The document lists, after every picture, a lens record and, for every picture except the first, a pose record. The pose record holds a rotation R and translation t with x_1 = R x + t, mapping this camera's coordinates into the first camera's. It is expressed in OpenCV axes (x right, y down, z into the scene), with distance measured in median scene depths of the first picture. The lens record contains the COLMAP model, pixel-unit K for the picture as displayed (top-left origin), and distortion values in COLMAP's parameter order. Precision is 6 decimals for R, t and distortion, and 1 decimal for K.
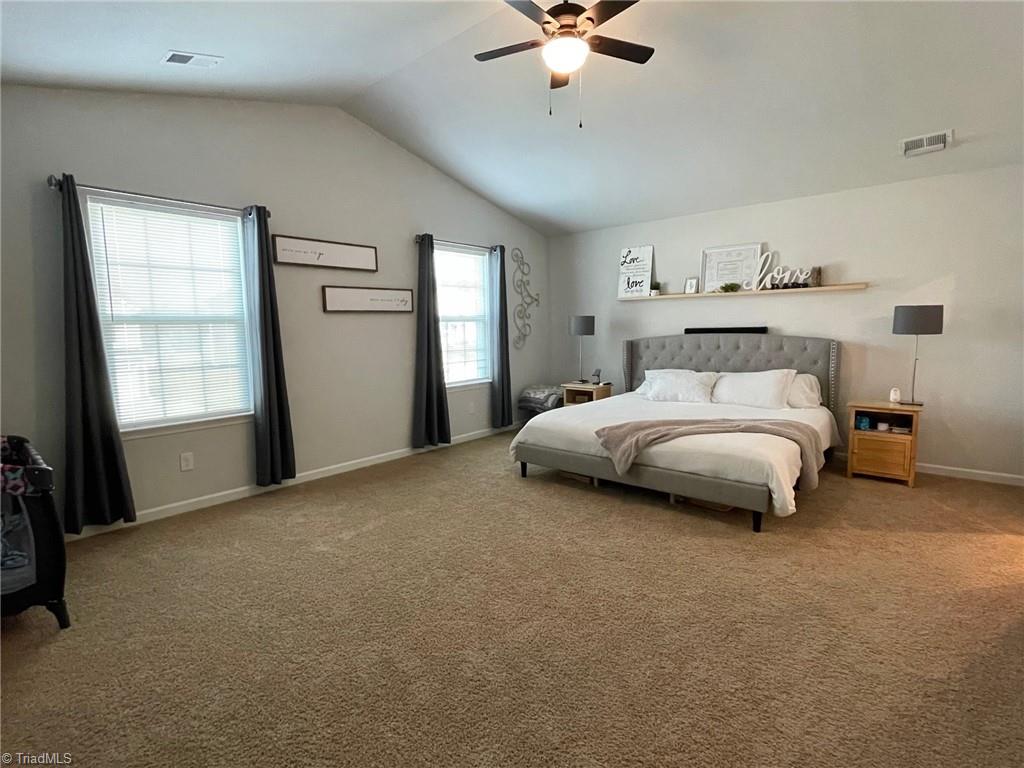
lens RADIAL K [[490.9, 0, 511.1], [0, 490.9, 384.2], [0, 0, 1]] dist [0.004735, -0.000182]
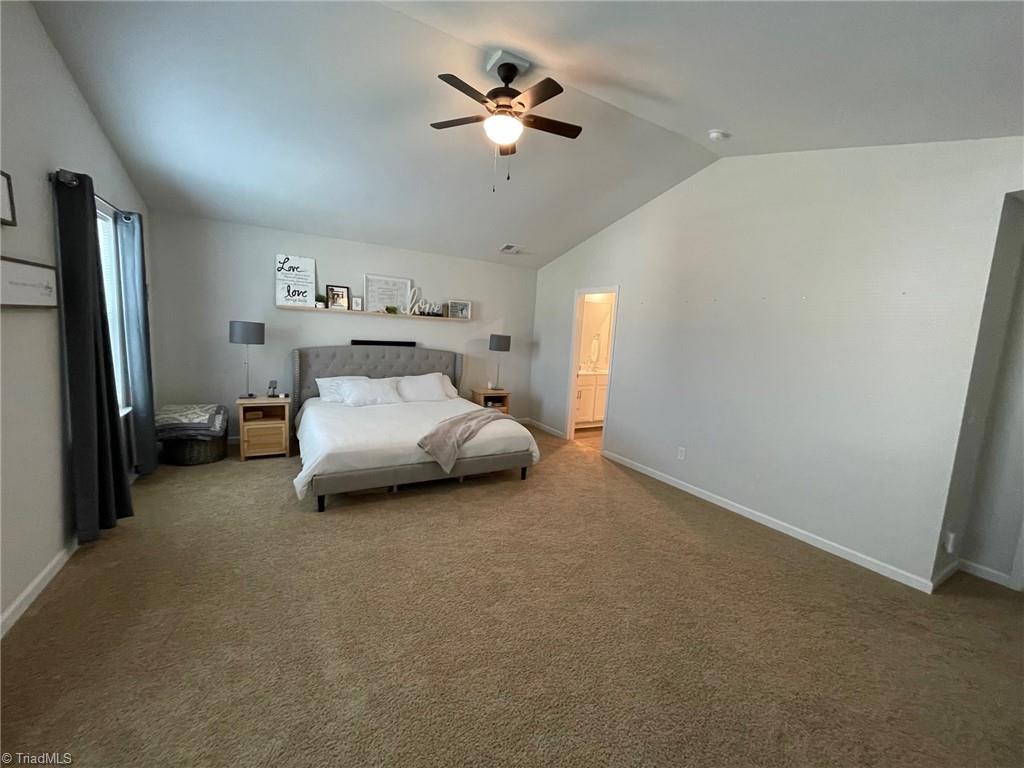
lens RADIAL K [[410.8, 0, 511.4], [0, 410.8, 382.5], [0, 0, 1]] dist [0.002124, -0.000869]
pose [[0.331898, -0.081788, 0.939763, -0.478709], [0.044964, 0.996473, 0.070844, -0.073267], [-0.942243, 0.018742, 0.334405, 0.366609]]
